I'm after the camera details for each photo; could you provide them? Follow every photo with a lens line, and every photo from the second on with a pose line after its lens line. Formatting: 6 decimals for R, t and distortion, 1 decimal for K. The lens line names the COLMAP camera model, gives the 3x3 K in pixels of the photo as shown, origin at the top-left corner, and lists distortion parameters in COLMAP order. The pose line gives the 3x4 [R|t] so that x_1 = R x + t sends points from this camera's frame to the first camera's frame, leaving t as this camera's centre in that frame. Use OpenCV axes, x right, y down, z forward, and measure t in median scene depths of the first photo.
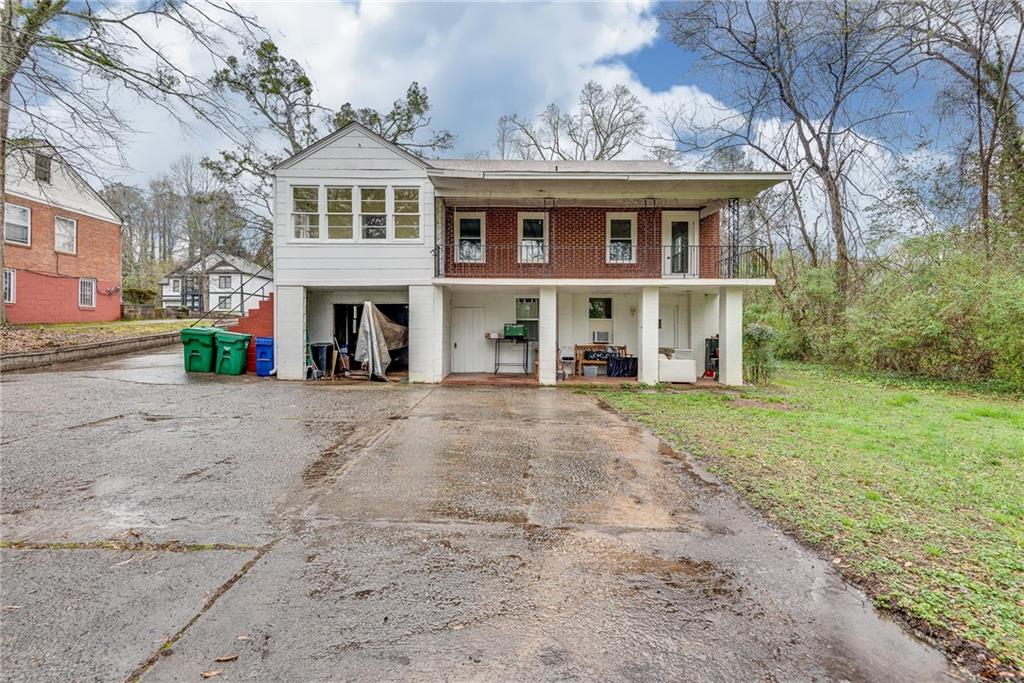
lens RADIAL K [[485.6, 0, 504.0], [0, 485.6, 349.5], [0, 0, 1]] dist [0.036925, -0.029359]
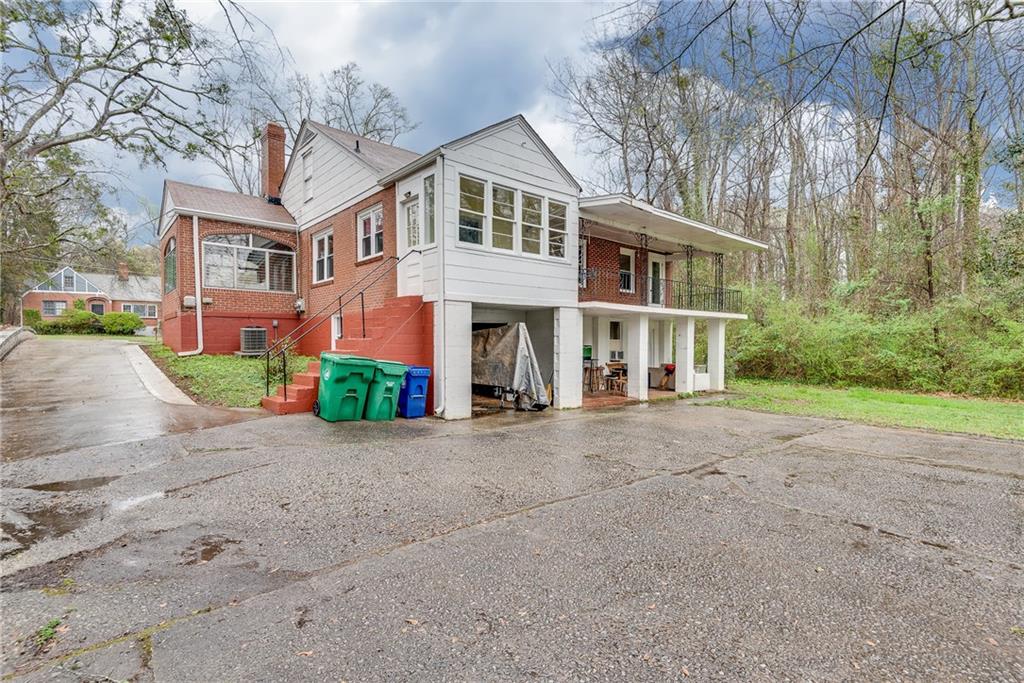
lens RADIAL K [[485.6, 0, 504.0], [0, 485.6, 349.5], [0, 0, 1]] dist [0.036925, -0.029359]
pose [[0.767164, -0.007039, 0.641412, -0.874890], [0.007027, 0.999972, 0.002569, -0.052107], [-0.641413, 0.002536, 0.767192, 0.346034]]
